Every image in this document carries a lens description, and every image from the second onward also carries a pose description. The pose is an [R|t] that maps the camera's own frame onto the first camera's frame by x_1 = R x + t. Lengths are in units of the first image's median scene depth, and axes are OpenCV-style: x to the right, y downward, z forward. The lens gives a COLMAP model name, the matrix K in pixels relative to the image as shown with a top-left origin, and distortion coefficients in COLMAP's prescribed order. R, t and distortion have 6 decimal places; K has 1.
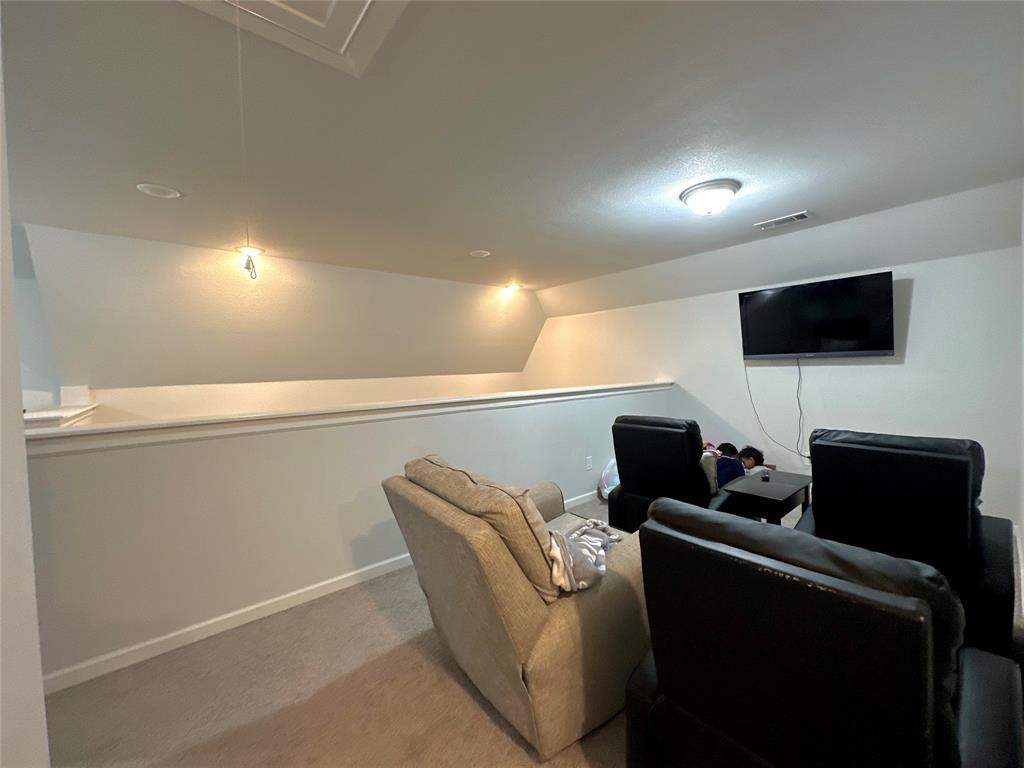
lens RADIAL K [[410.8, 0, 512.0], [0, 410.8, 384.0], [0, 0, 1]] dist [-0.001042, -0.000179]
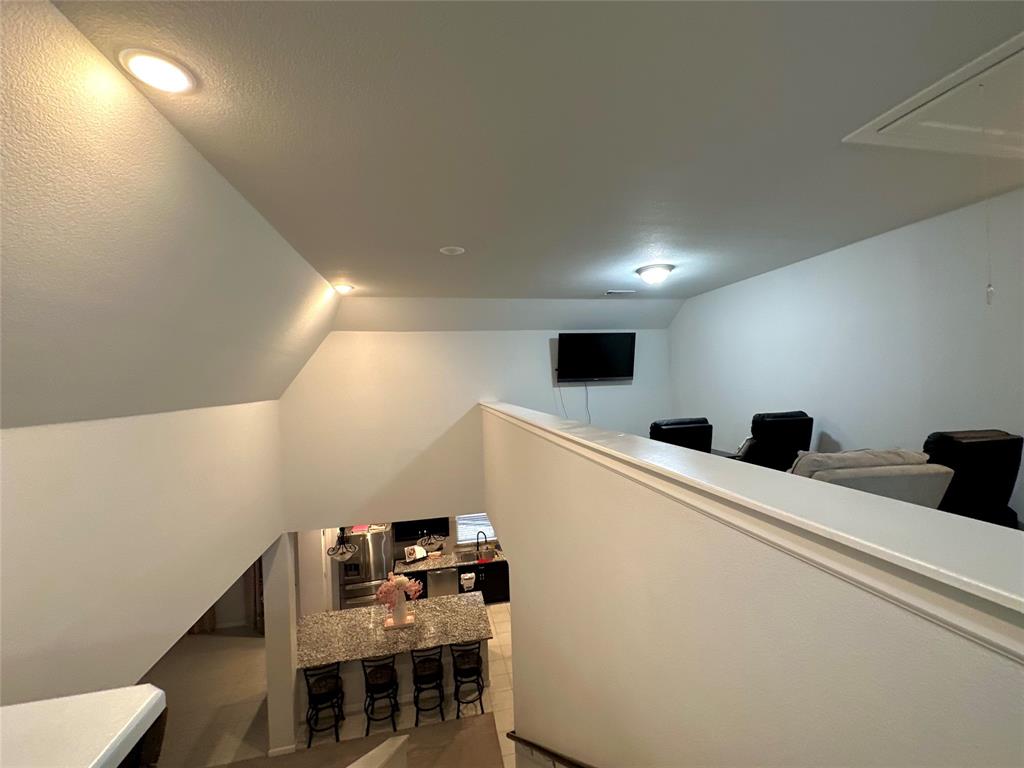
lens RADIAL K [[413.2, 0, 512.0], [0, 413.2, 384.0], [0, 0, 1]] dist [0.000841, 0.000142]
pose [[0.476001, 0.003980, 0.879436, -0.861092], [0.055997, 0.997823, -0.034824, -0.016746], [-0.877660, 0.065822, 0.474742, 0.594862]]
